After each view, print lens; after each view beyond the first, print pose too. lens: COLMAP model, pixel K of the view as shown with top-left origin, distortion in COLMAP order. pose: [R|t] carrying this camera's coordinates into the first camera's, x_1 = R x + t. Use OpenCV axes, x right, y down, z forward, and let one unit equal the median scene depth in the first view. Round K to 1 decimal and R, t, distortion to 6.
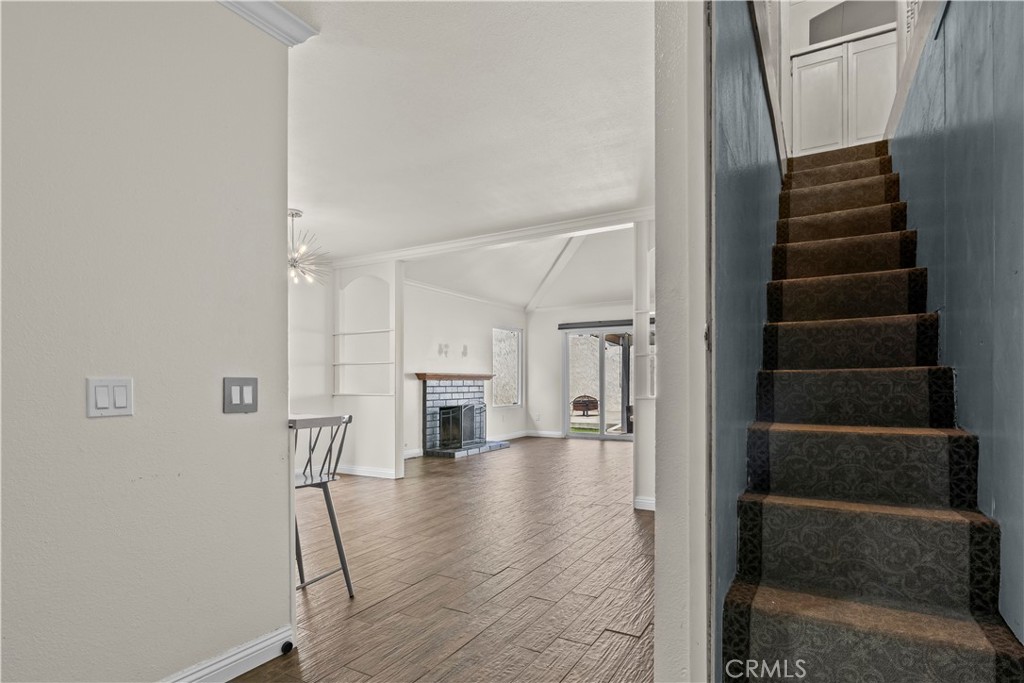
lens RADIAL K [[524.0, 0, 509.9], [0, 524.0, 386.9], [0, 0, 1]] dist [-0.002845, 0.000077]
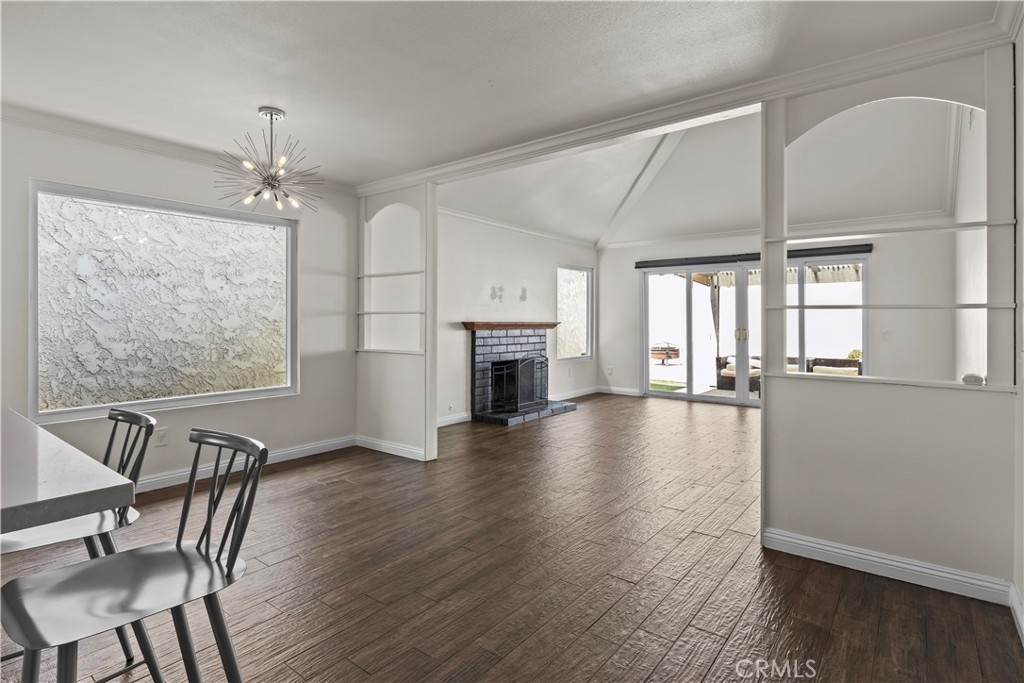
lens RADIAL K [[518.1, 0, 512.6], [0, 518.1, 317.6], [0, 0, 1]] dist [-0.010155, 0.001568]
pose [[0.991148, 0.003979, -0.132704, 0.008411], [-0.005941, 0.999879, -0.014390, -0.019934], [0.132630, 0.015051, 0.991051, 0.174085]]
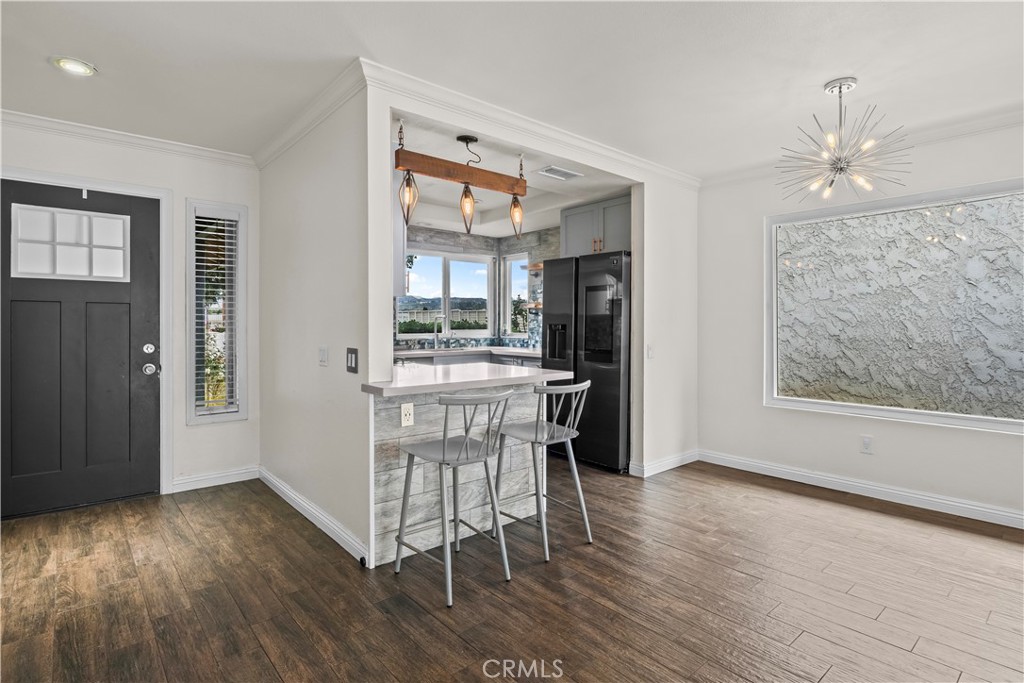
lens RADIAL K [[518.1, 0, 516.0], [0, 518.1, 325.8], [0, 0, 1]] dist [-0.010155, 0.001568]
pose [[-0.327504, 0.005763, -0.944832, 0.165398], [-0.010350, 0.999900, 0.009686, -0.022976], [0.944793, 0.012951, -0.327411, 0.449690]]
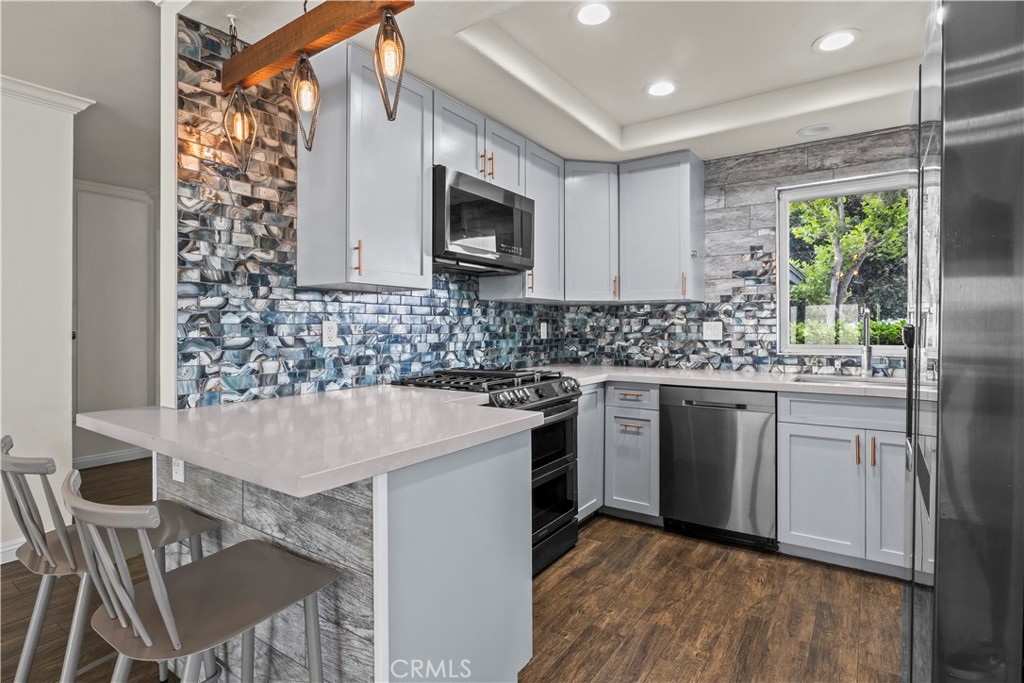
lens RADIAL K [[518.1, 0, 494.2], [0, 518.1, 337.6], [0, 0, 1]] dist [-0.010155, 0.001568]
pose [[-0.994974, 0.002201, 0.100107, -0.271953], [0.005154, 0.999559, 0.029253, -0.021158], [-0.099999, 0.029622, -0.994546, 0.483414]]
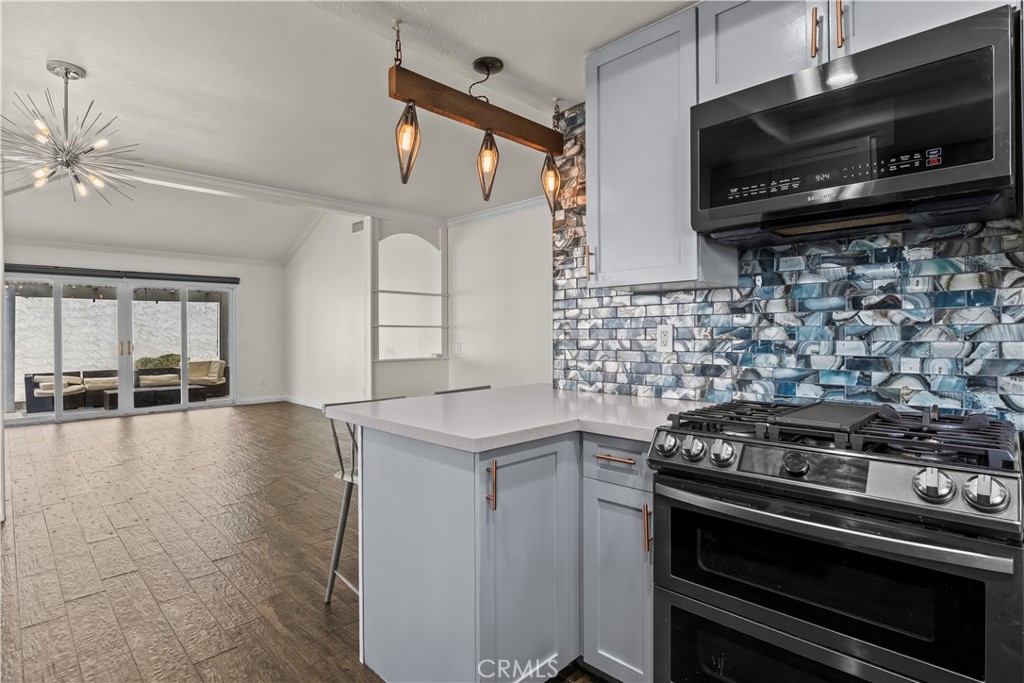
lens RADIAL K [[518.1, 0, 514.1], [0, 518.1, 335.6], [0, 0, 1]] dist [-0.010155, 0.001568]
pose [[0.253958, -0.003404, 0.967209, -0.444231], [0.014699, 0.999892, -0.000340, -0.017563], [-0.967104, 0.014303, 0.253981, 0.199216]]
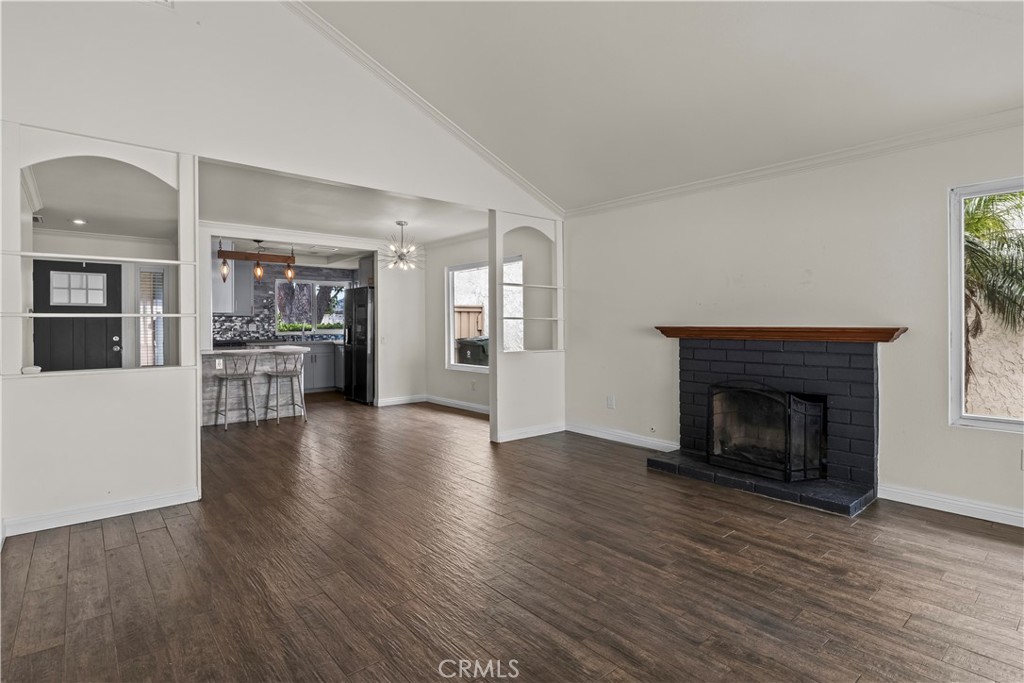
lens RADIAL K [[518.1, 0, 515.8], [0, 518.1, 325.7], [0, 0, 1]] dist [-0.010155, 0.001568]
pose [[-0.332478, 0.006571, -0.943088, 0.460122], [-0.004616, 0.999952, 0.008595, -0.029191], [0.943100, 0.007211, -0.332432, 0.953355]]
